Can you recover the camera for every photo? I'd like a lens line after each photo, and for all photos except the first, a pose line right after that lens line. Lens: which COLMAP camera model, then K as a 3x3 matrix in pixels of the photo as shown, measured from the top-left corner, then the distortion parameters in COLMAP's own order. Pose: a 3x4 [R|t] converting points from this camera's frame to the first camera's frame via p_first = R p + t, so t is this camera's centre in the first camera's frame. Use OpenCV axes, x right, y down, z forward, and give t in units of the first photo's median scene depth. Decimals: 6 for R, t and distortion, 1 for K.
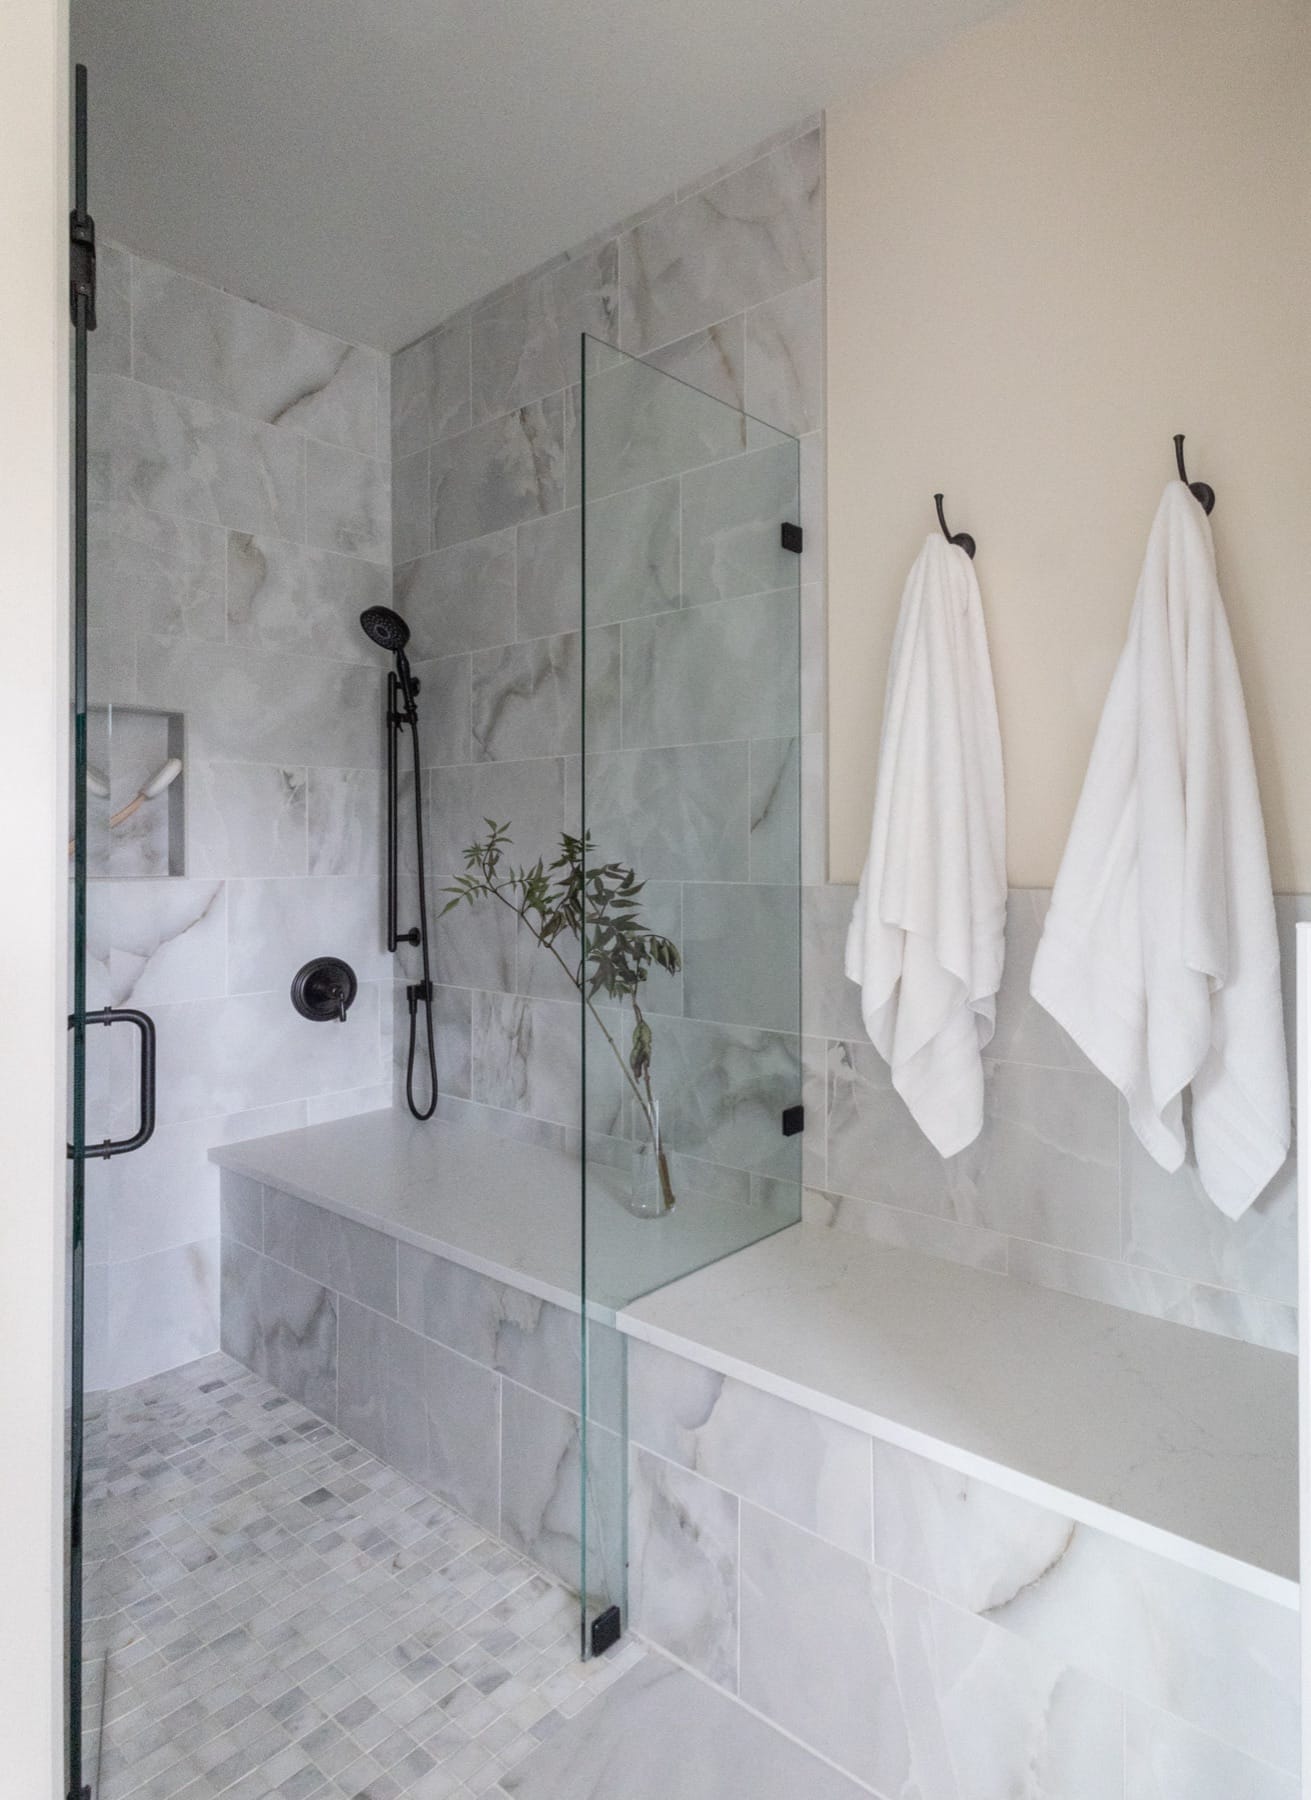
lens RADIAL K [[1015.0, 0, 845.1], [0, 1015.0, 841.4], [0, 0, 1]] dist [0.007101, -0.001408]
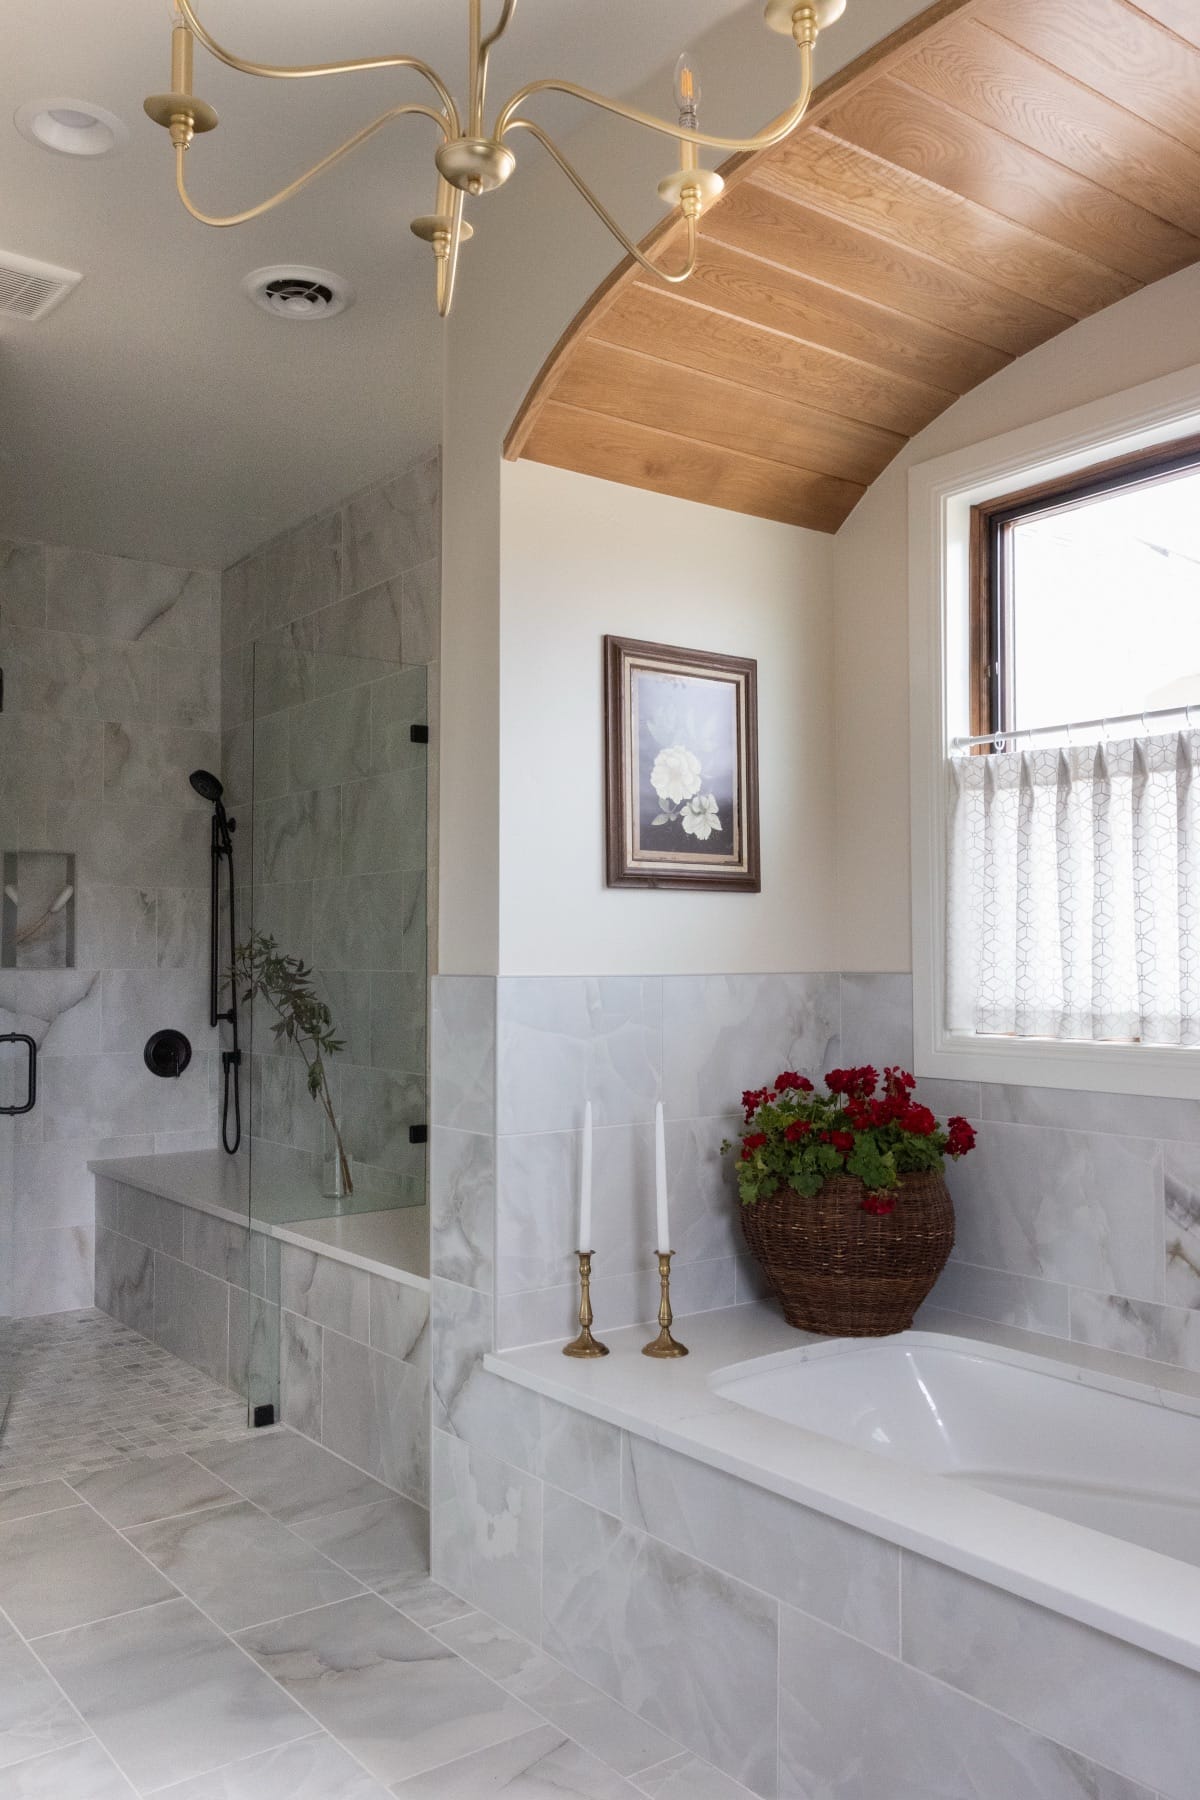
lens RADIAL K [[1464.0, 0, 600.0], [0, 1464.0, 900.0], [0, 0, 1]] dist [0.000518, -0.000170]
pose [[0.958561, -0.010878, -0.284678, 0.642285], [0.001847, 0.999487, -0.031974, 0.006458], [0.284880, 0.030123, 0.958090, -0.759400]]
